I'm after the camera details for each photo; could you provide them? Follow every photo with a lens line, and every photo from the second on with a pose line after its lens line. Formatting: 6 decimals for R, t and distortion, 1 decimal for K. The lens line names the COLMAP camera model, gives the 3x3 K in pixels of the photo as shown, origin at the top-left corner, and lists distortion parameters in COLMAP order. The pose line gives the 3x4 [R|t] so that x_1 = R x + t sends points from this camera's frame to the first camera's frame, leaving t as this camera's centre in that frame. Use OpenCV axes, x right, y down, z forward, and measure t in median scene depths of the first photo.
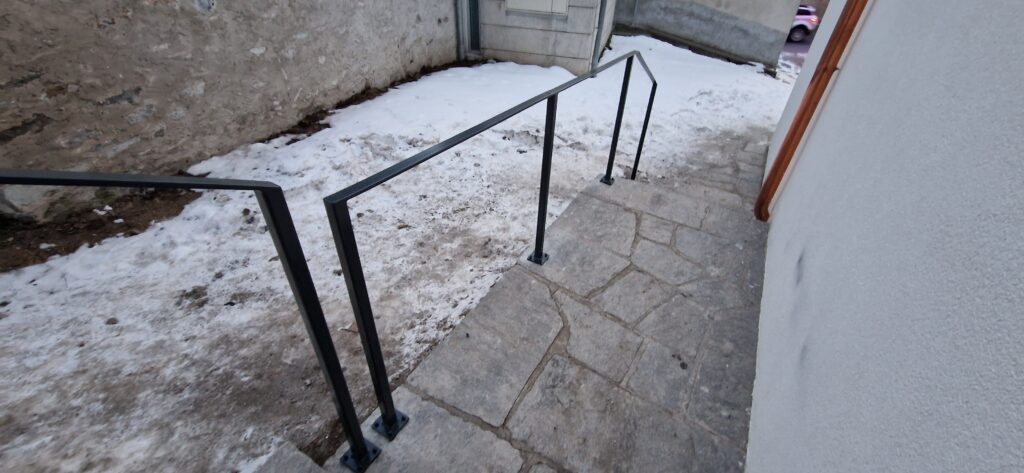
lens RADIAL K [[415.9, 0, 506.8], [0, 415.9, 231.8], [0, 0, 1]] dist [0.007604, -0.002859]
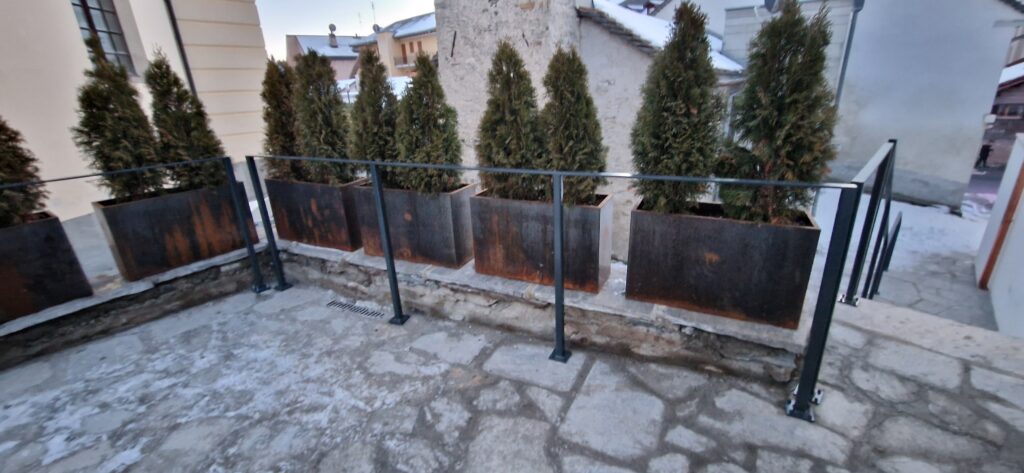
lens RADIAL K [[415.9, 0, 516.9], [0, 415.9, 233.8], [0, 0, 1]] dist [0.007604, -0.002859]
pose [[0.967572, 0.030644, -0.250730, -0.517648], [-0.100207, 0.957730, -0.269650, 0.229429], [0.231868, 0.286030, 0.929744, -0.712355]]
